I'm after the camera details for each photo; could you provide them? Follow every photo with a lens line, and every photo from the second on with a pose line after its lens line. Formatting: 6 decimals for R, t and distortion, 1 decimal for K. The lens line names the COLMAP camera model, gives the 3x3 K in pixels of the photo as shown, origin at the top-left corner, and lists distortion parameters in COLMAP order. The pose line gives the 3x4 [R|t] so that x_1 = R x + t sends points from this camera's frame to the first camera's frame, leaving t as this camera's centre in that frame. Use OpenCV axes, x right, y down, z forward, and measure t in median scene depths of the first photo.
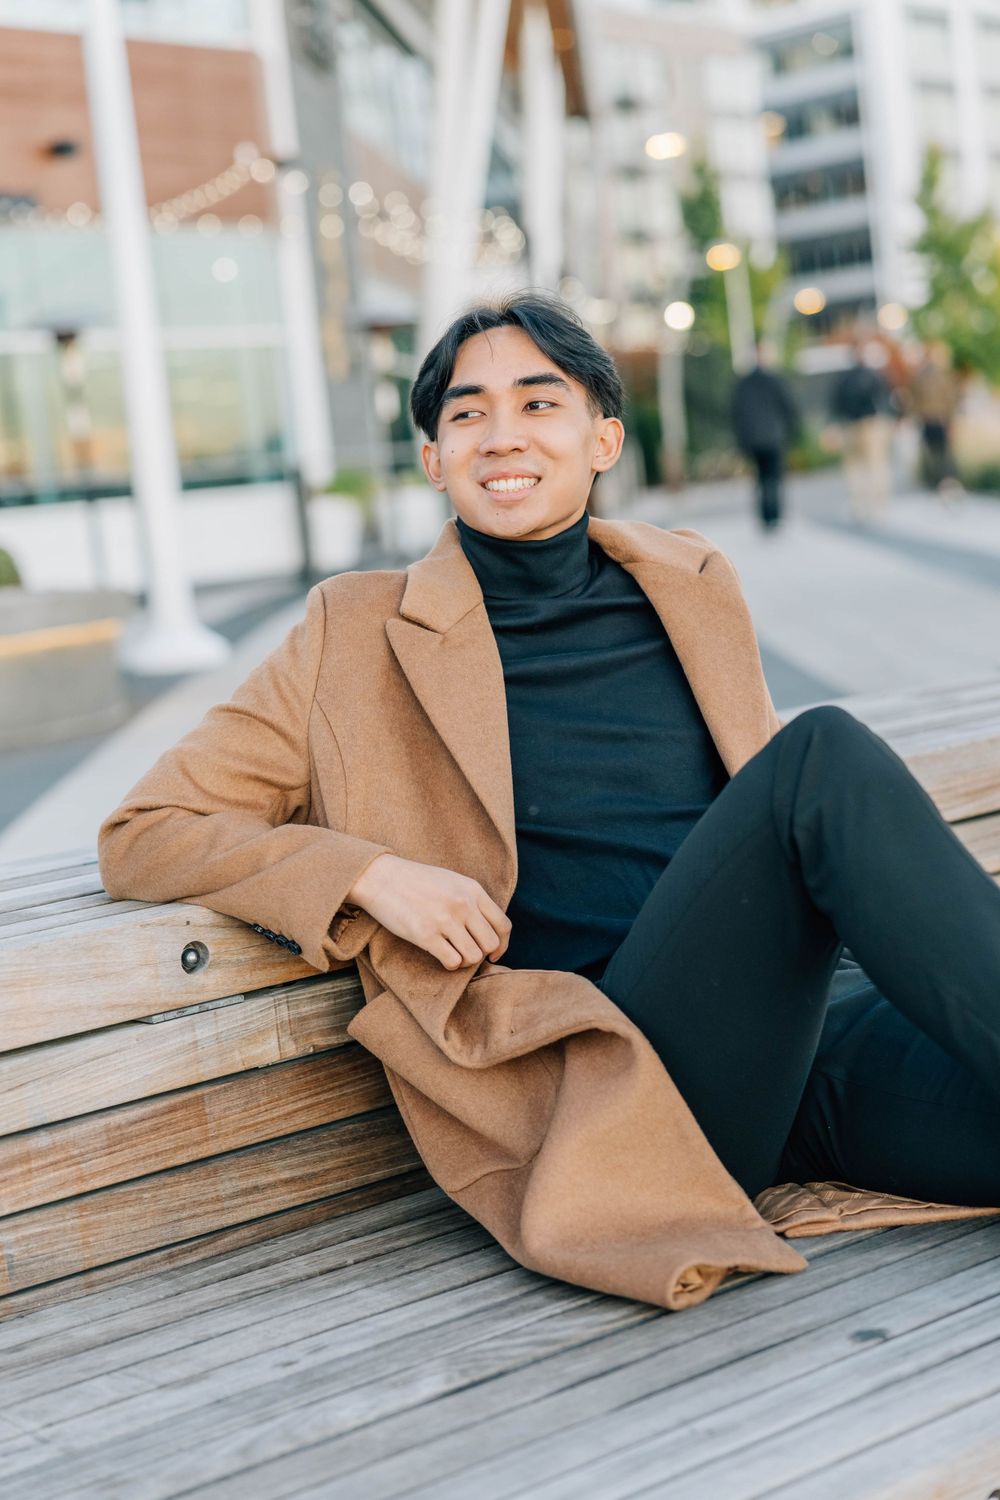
lens RADIAL K [[2860.3, 0, 500.0], [0, 2860.3, 750.0], [0, 0, 1]] dist [-0.036381, 0.059911]
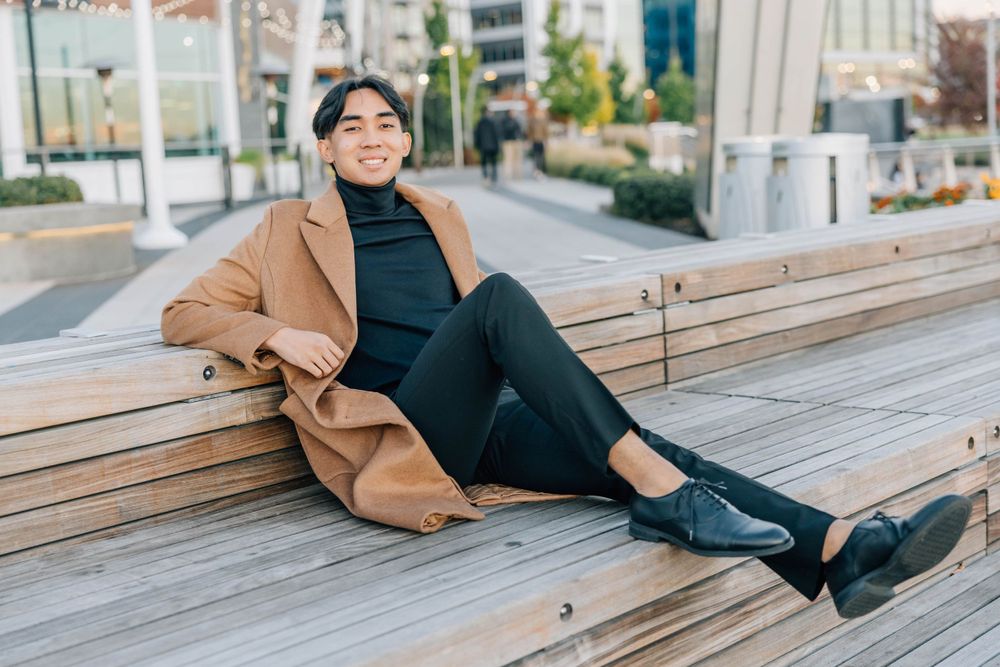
lens RADIAL K [[1490.8, 0, 501.4], [0, 1490.8, 391.2], [0, 0, 1]] dist [-0.024036, 0.008262]
pose [[0.991428, 0.034615, 0.125986, -0.028895], [-0.041751, 0.997644, 0.054442, 0.015419], [-0.123805, -0.059235, 0.990537, -0.144297]]
